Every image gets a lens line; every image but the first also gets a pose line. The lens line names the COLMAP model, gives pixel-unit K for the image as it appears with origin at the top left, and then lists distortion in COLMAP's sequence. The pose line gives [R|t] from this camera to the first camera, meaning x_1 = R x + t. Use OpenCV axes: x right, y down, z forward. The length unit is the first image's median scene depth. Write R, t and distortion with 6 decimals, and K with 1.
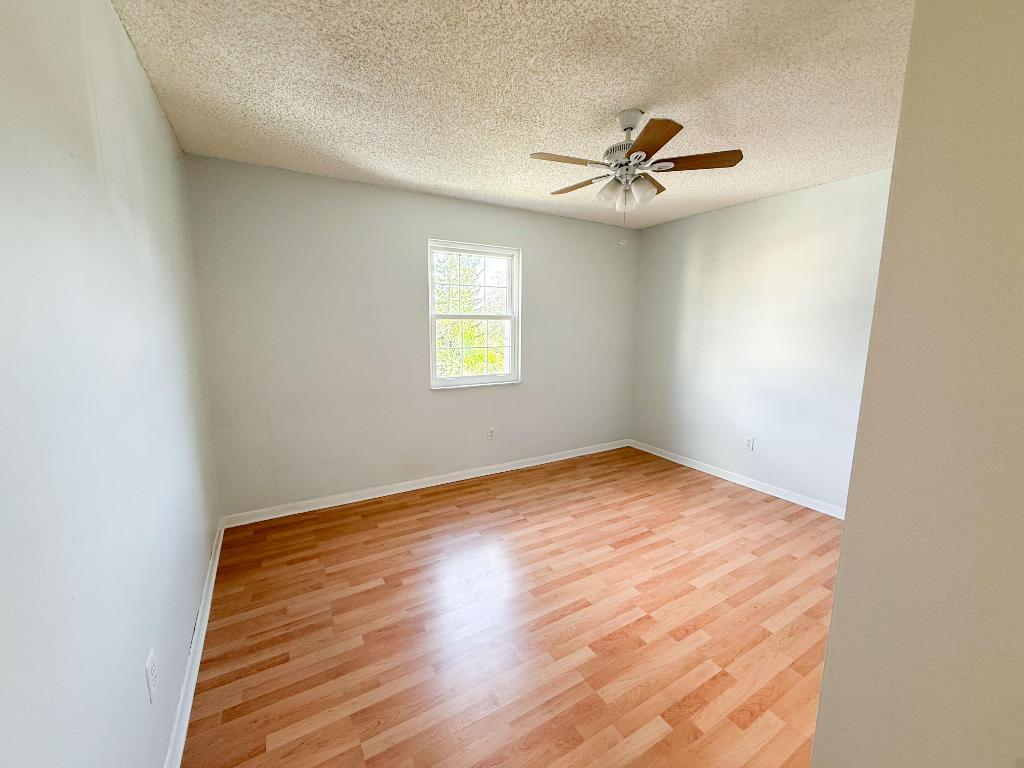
lens RADIAL K [[406.0, 0, 513.1], [0, 406.0, 387.4], [0, 0, 1]] dist [-0.001071, -0.000398]
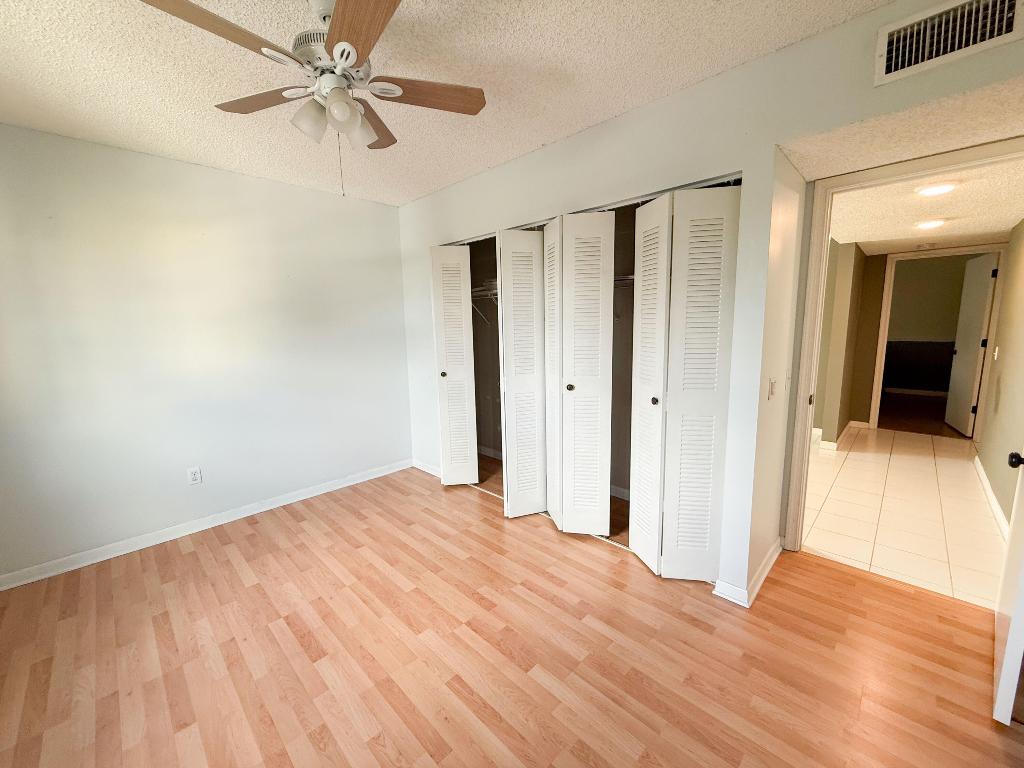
lens RADIAL K [[406.0, 0, 515.1], [0, 406.0, 377.1], [0, 0, 1]] dist [-0.001071, -0.000398]
pose [[-0.253437, -0.128607, 0.958765, -0.371918], [0.176166, 0.968413, 0.176469, -0.093967], [-0.951176, 0.213625, -0.222775, 0.707108]]
